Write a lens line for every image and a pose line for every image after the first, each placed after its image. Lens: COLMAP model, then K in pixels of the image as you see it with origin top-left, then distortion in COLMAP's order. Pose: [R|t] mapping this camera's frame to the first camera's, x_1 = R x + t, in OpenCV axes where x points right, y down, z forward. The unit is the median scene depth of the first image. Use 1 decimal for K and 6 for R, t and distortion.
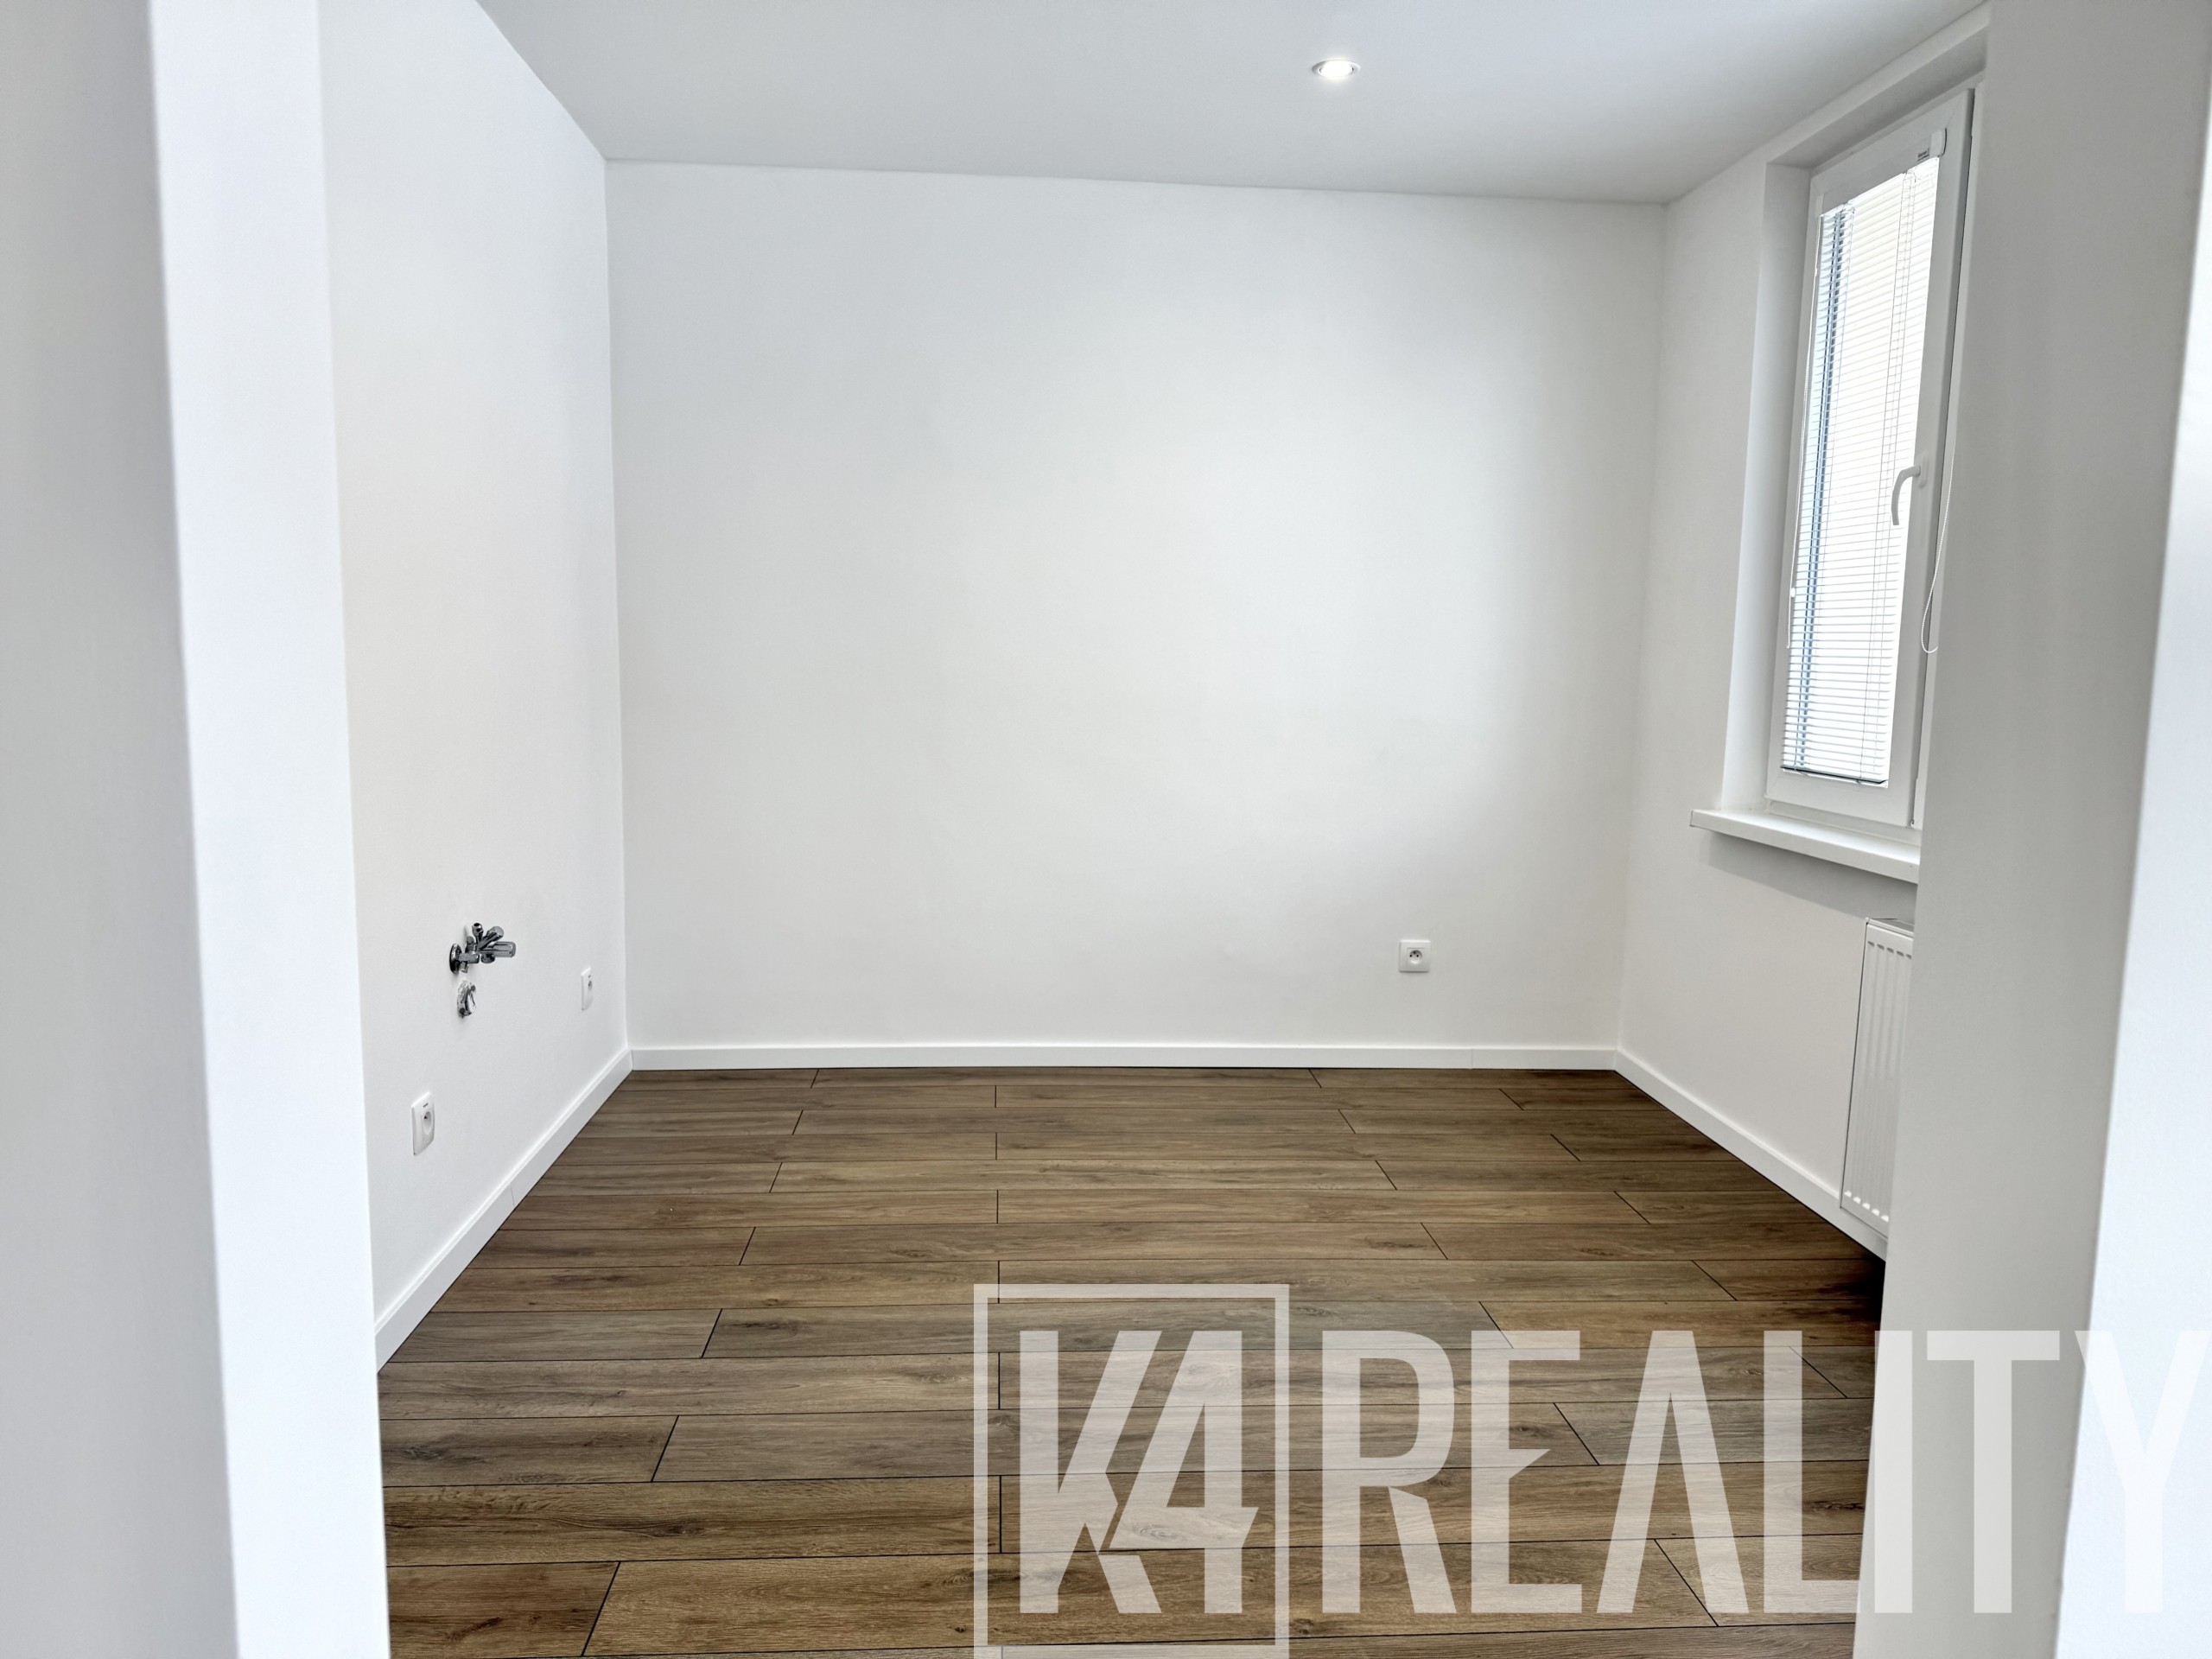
lens RADIAL K [[1559.3, 0, 1088.6], [0, 1559.3, 825.9], [0, 0, 1]] dist [0.063691, -0.083053]
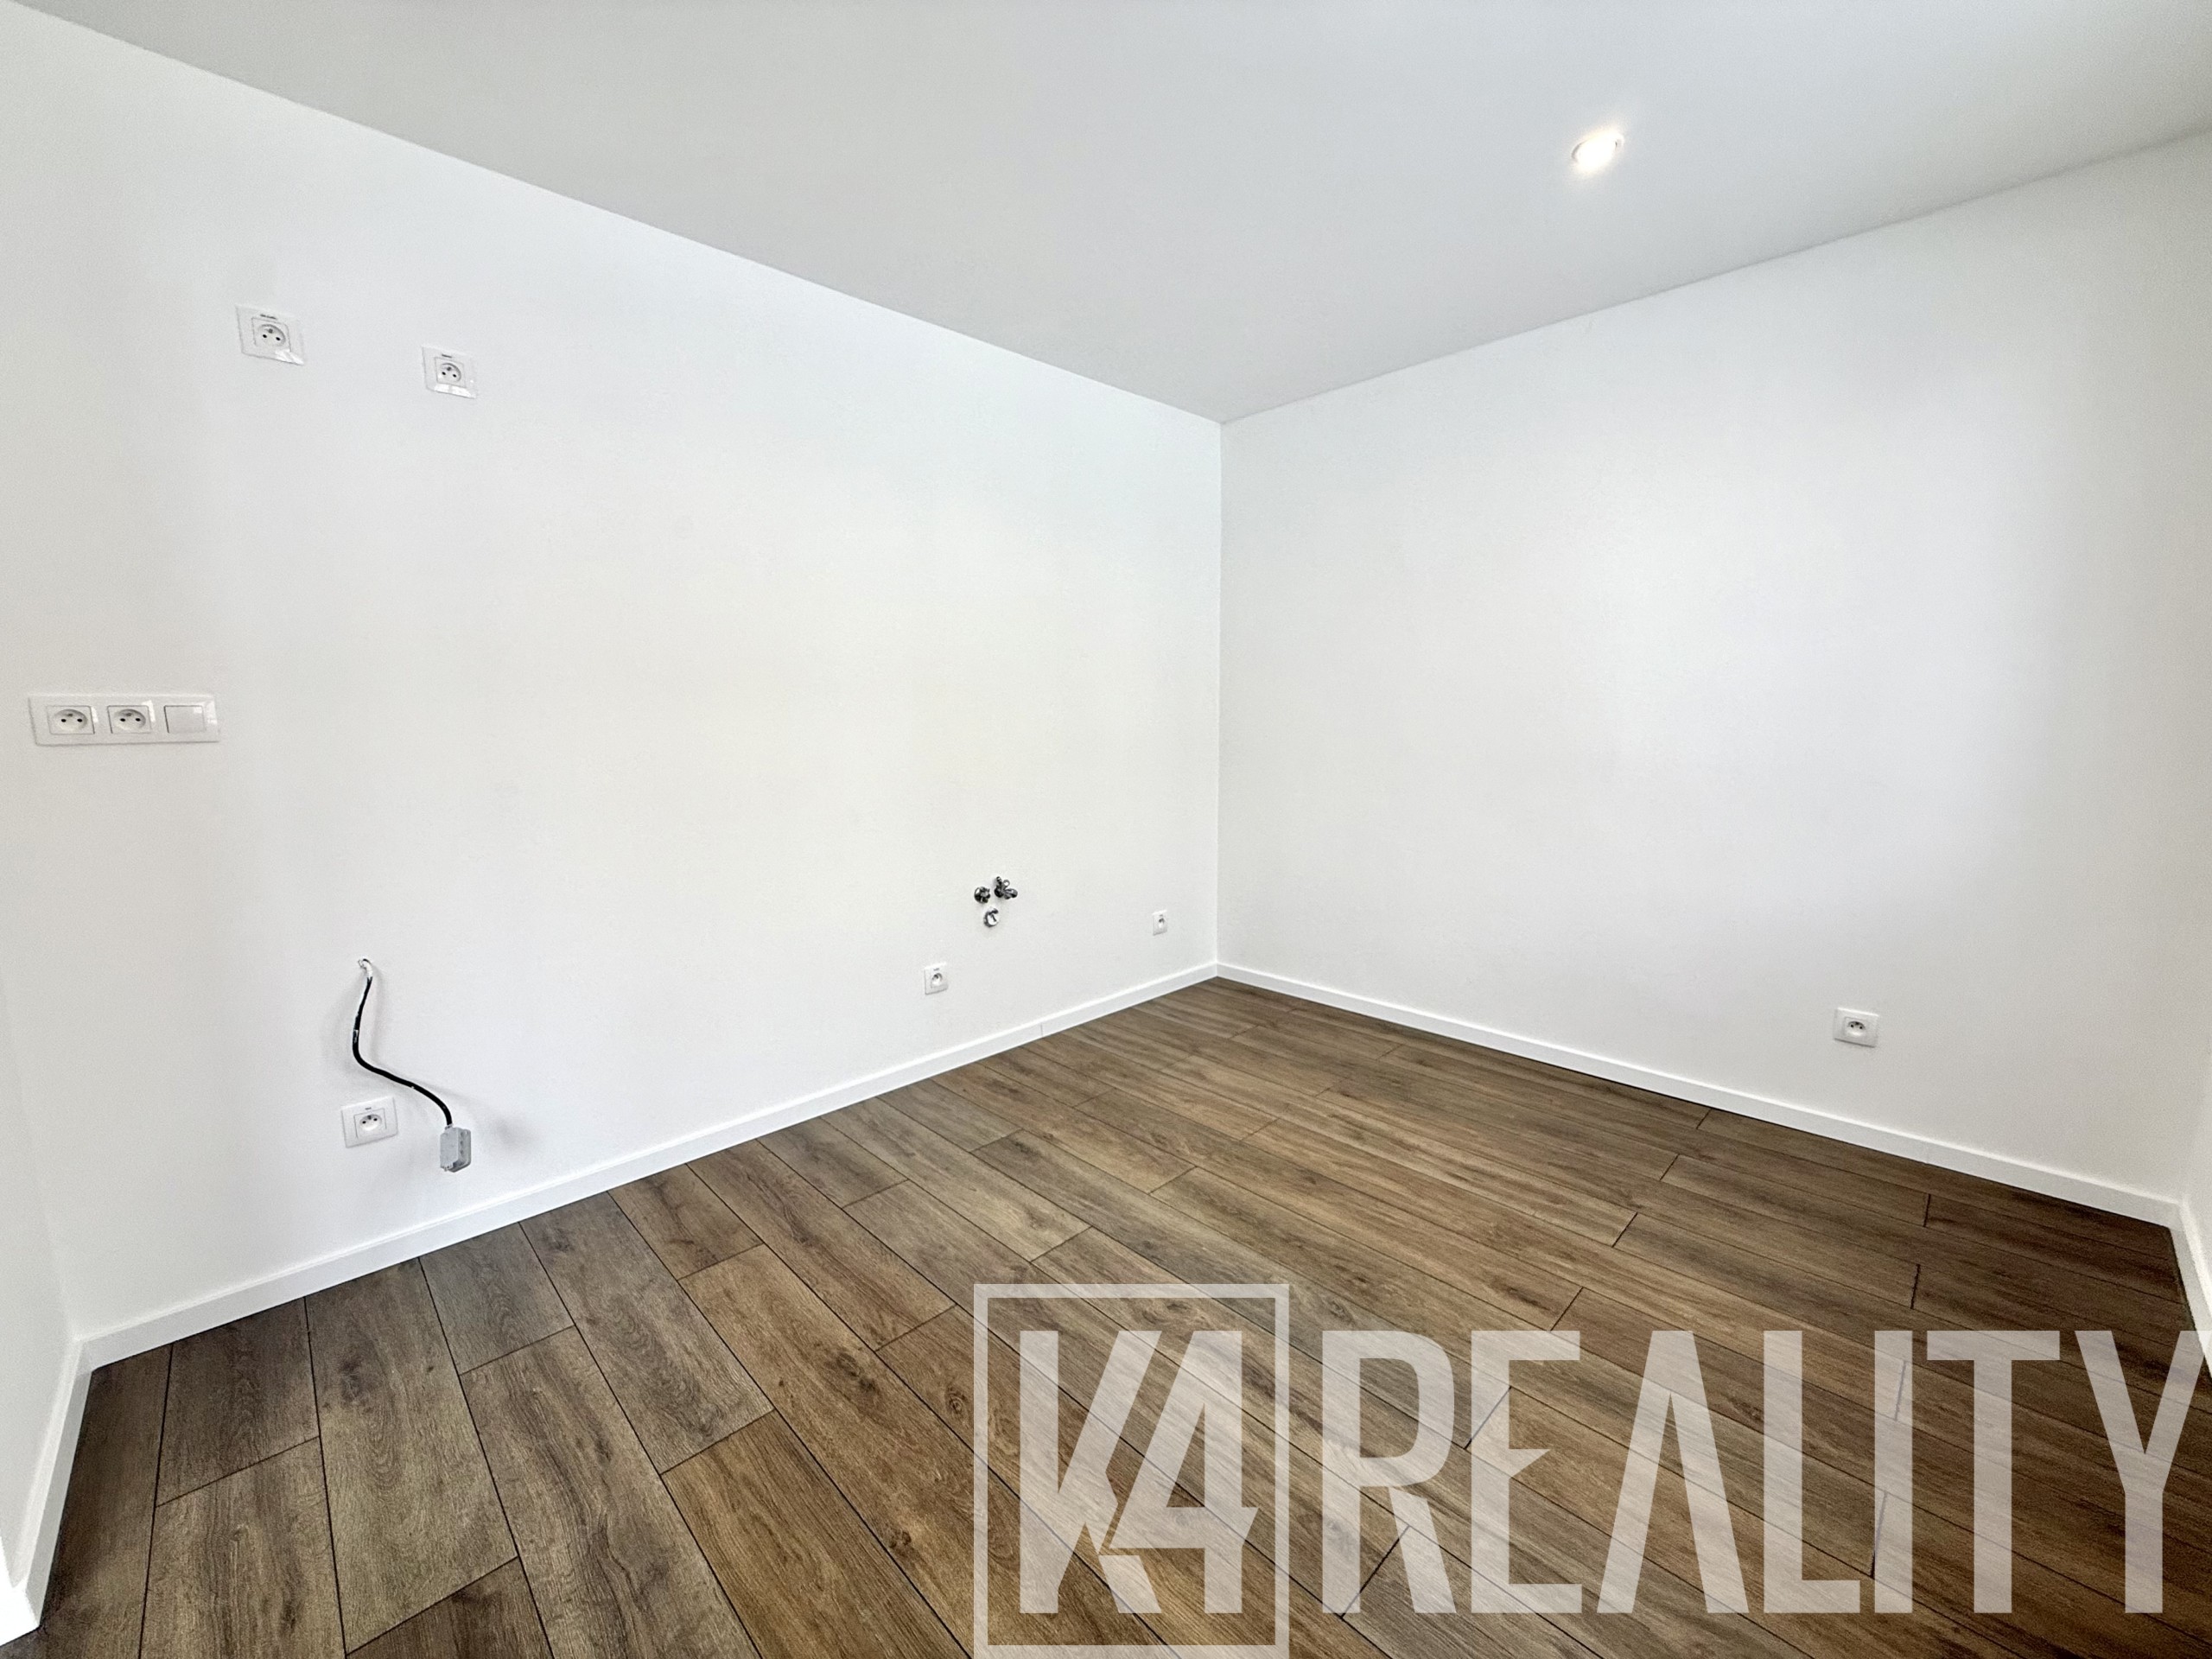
lens RADIAL K [[879.9, 0, 1095.4], [0, 879.9, 819.5], [0, 0, 1]] dist [0.001229, -0.000708]
pose [[0.646695, 0.070683, -0.759467, 0.403952], [-0.066909, 0.997116, 0.035827, -0.042875], [0.759809, 0.027646, 0.649559, 0.378398]]
